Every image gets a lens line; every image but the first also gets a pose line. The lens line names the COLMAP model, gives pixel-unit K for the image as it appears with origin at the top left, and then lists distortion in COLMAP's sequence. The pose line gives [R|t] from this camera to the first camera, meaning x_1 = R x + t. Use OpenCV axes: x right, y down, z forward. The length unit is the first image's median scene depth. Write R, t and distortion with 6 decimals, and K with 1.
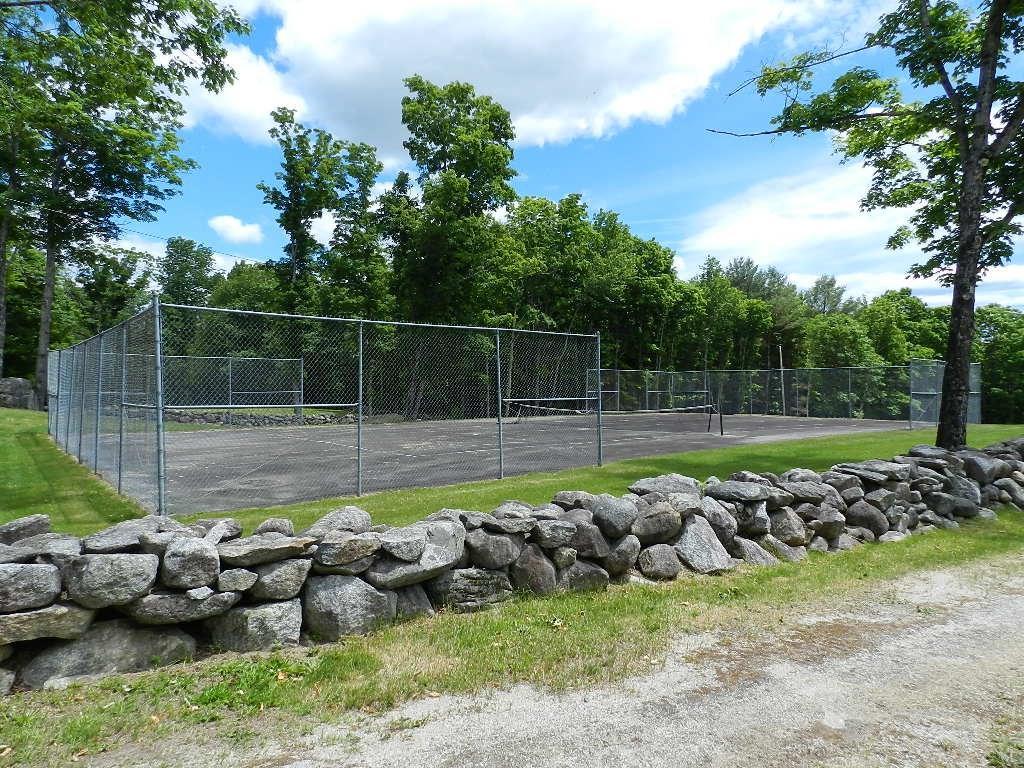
lens RADIAL K [[683.6, 0, 512.0], [0, 683.6, 384.0], [0, 0, 1]] dist [0.007101, 0.003714]
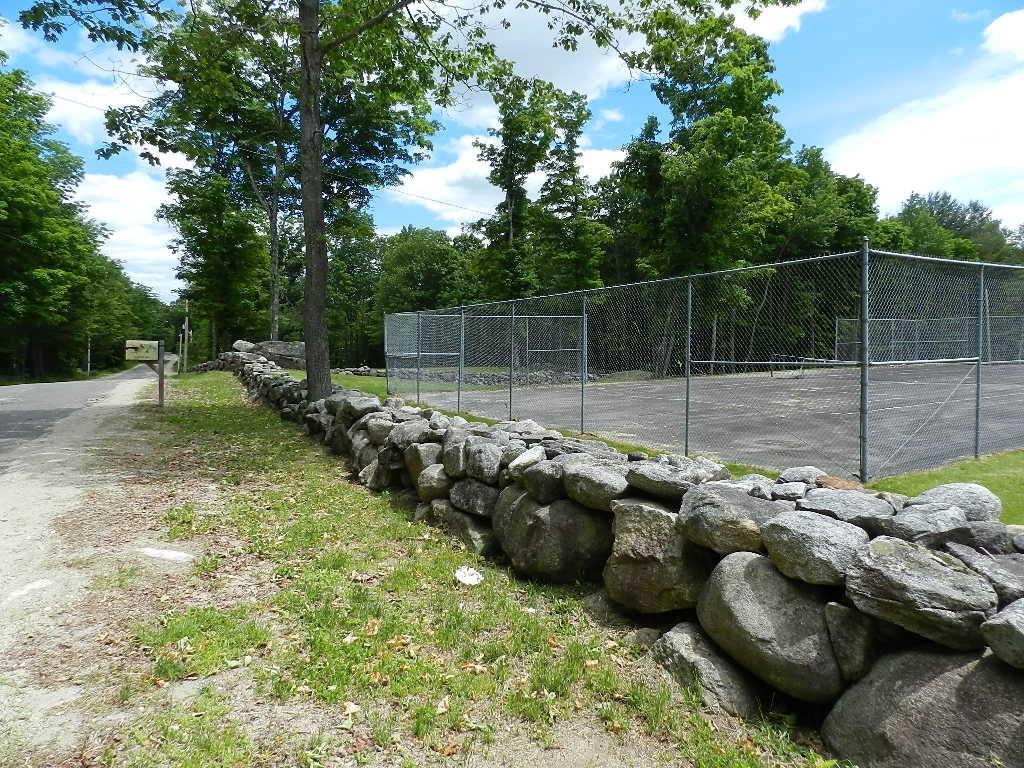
lens RADIAL K [[686.7, 0, 512.0], [0, 686.7, 384.0], [0, 0, 1]] dist [-0.002211, -0.001255]
pose [[0.986436, -0.012451, -0.163672, -0.155605], [0.023112, 0.997721, 0.063398, -0.003618], [0.162509, -0.066321, 0.984476, 0.005711]]
